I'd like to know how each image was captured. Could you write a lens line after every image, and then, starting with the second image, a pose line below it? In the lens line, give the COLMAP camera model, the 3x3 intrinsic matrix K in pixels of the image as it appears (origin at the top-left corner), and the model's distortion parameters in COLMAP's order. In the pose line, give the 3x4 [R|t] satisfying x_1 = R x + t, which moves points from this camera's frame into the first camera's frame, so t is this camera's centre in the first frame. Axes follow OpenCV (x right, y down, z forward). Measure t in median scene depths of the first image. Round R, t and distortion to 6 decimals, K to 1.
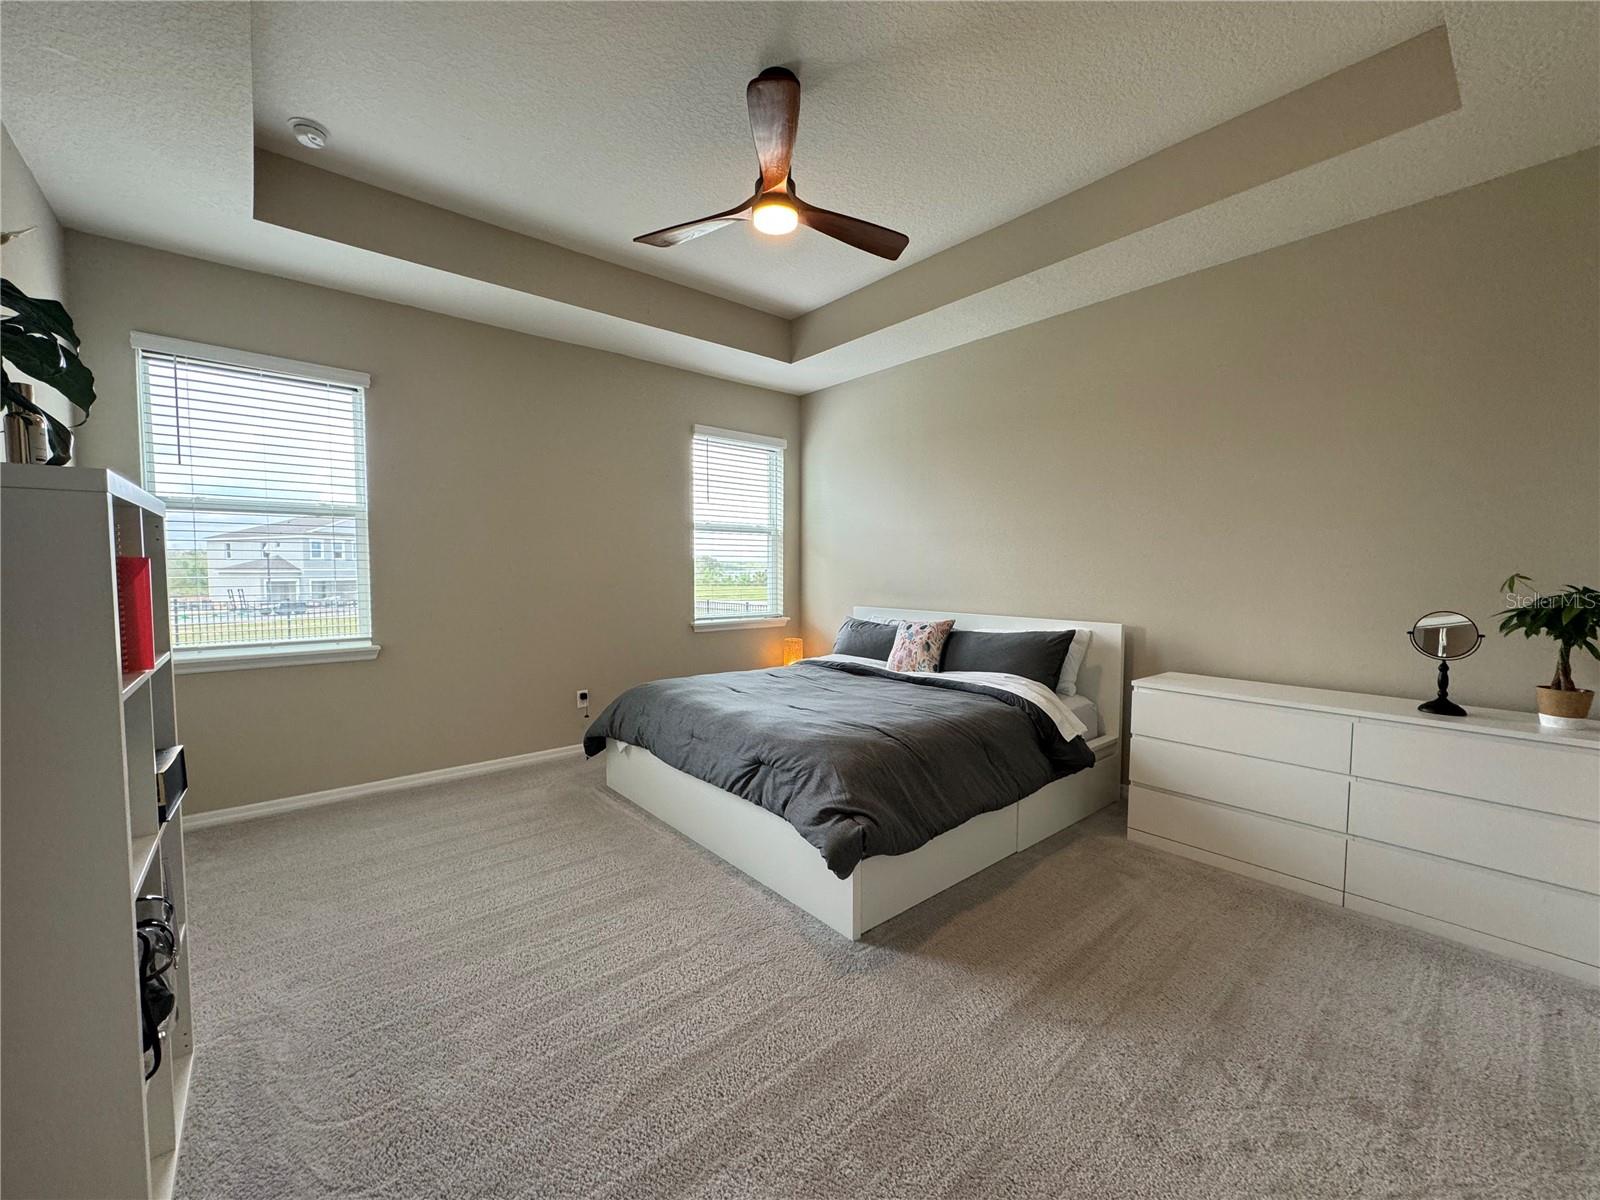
lens RADIAL K [[636.9, 0, 800.0], [0, 636.9, 600.0], [0, 0, 1]] dist [-0.000076, -0.000004]
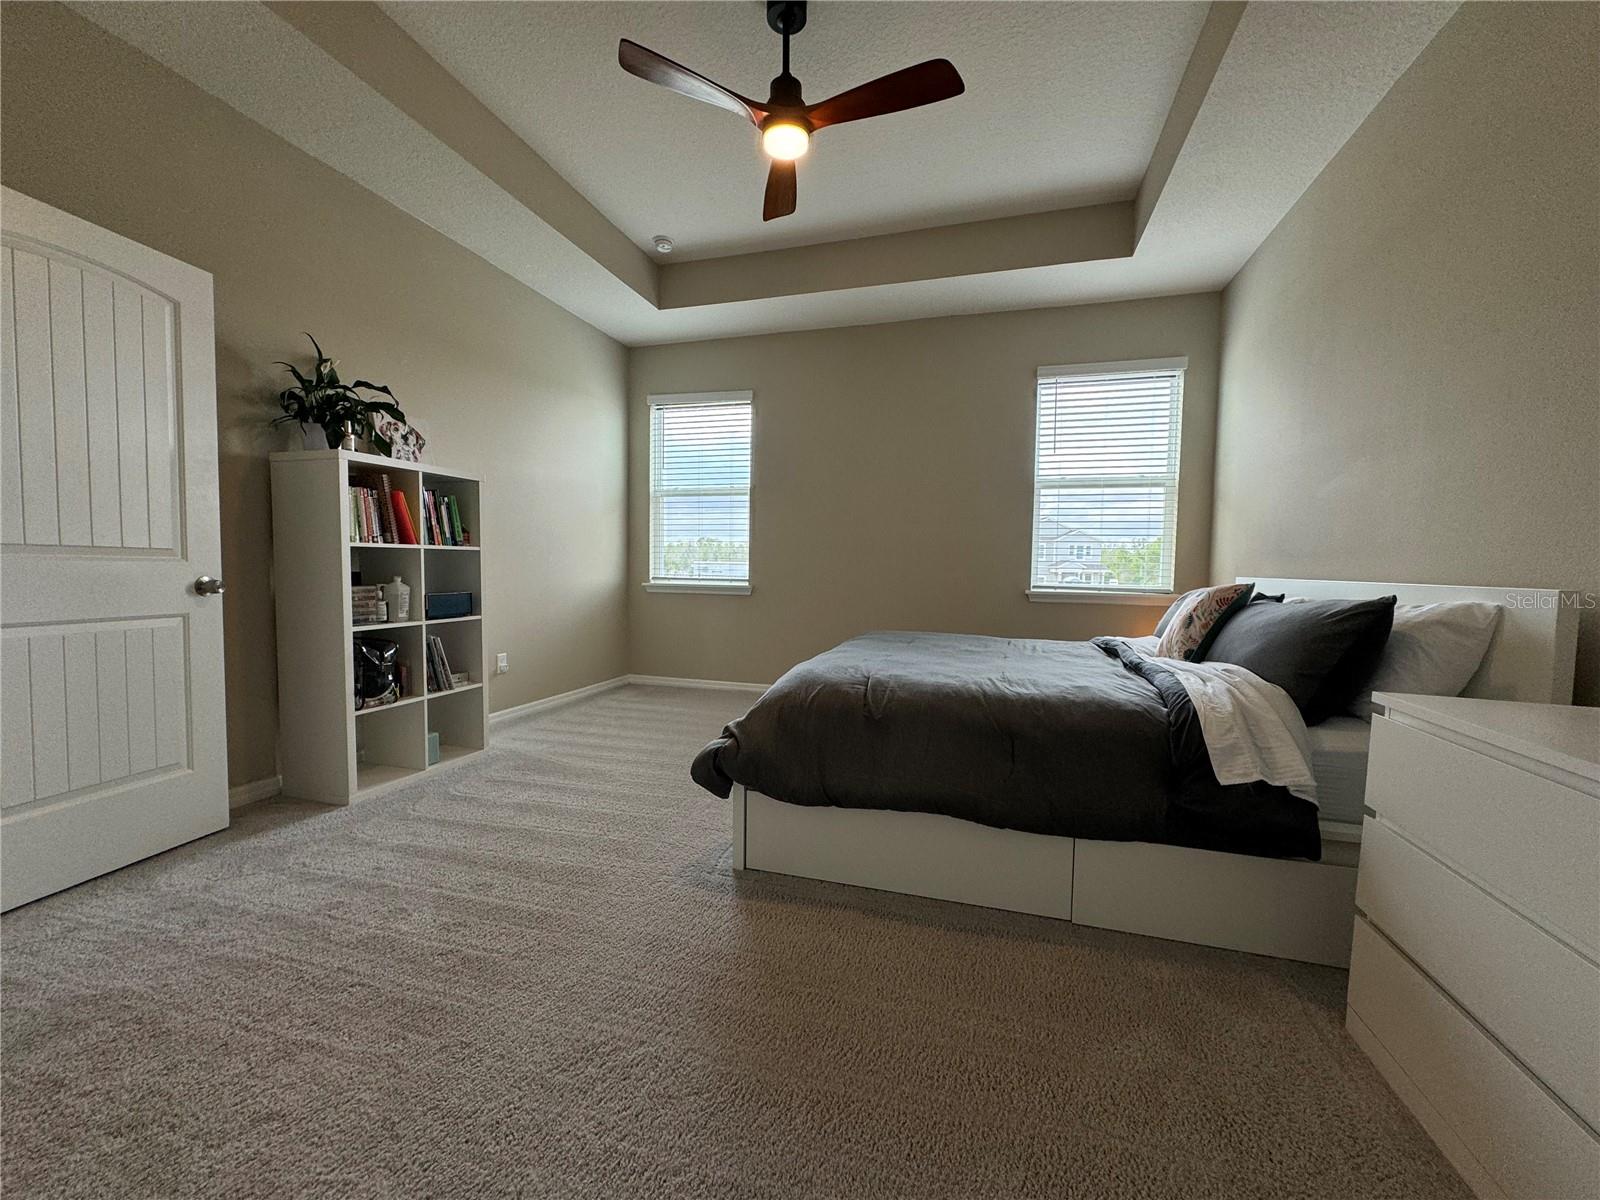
lens RADIAL K [[636.9, 0, 800.0], [0, 636.9, 600.0], [0, 0, 1]] dist [-0.000076, -0.000004]
pose [[0.537764, 0.053531, -0.841394, 0.570998], [-0.059226, 0.997915, 0.025636, 0.062113], [0.841013, 0.036046, 0.539813, 0.340315]]
